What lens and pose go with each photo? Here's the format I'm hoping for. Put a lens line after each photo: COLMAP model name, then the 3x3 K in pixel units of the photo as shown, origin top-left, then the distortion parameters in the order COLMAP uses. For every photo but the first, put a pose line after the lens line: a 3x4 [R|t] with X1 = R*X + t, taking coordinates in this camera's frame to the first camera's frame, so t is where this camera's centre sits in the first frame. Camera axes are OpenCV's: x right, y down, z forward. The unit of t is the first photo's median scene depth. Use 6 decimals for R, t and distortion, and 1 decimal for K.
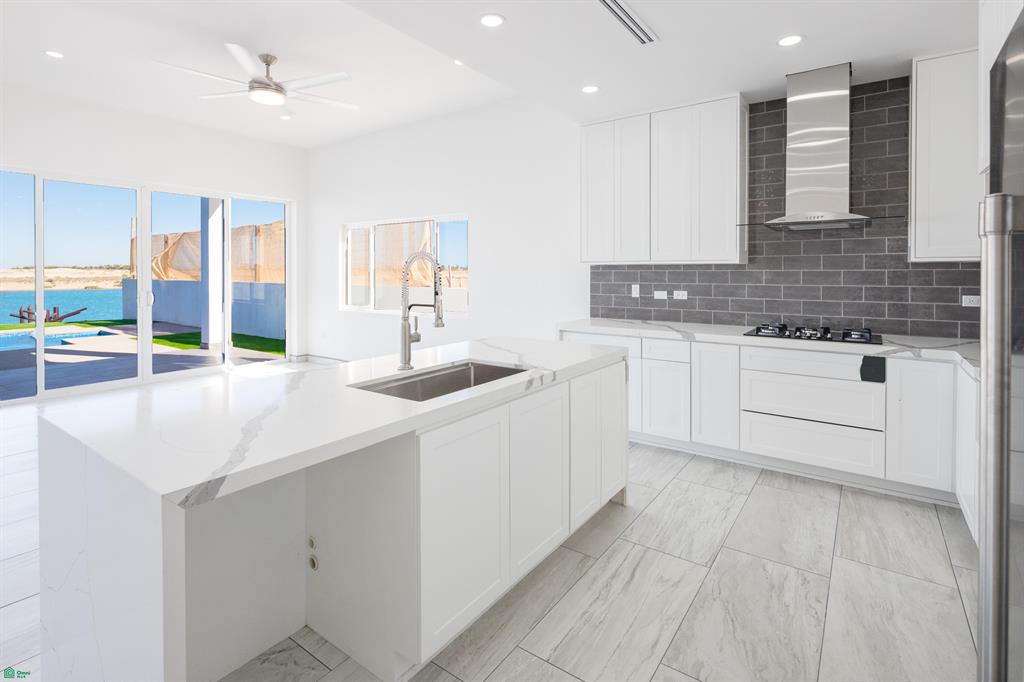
lens RADIAL K [[497.2, 0, 509.4], [0, 497.2, 273.8], [0, 0, 1]] dist [-0.002412, -0.001428]
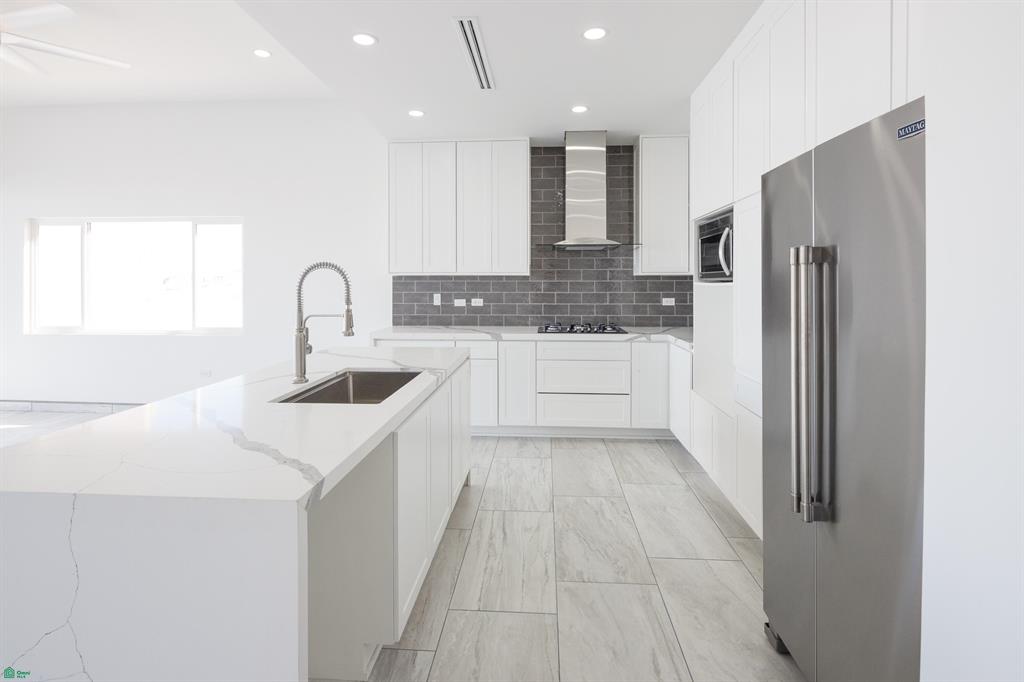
lens RADIAL K [[498.4, 0, 512.0], [0, 498.4, 278.4], [0, 0, 1]] dist [-0.003769, -0.001366]
pose [[0.847764, 0.004194, 0.530357, -0.254542], [0.001971, 0.999937, -0.011057, 0.000260], [-0.530370, 0.010419, 0.847702, -0.030476]]
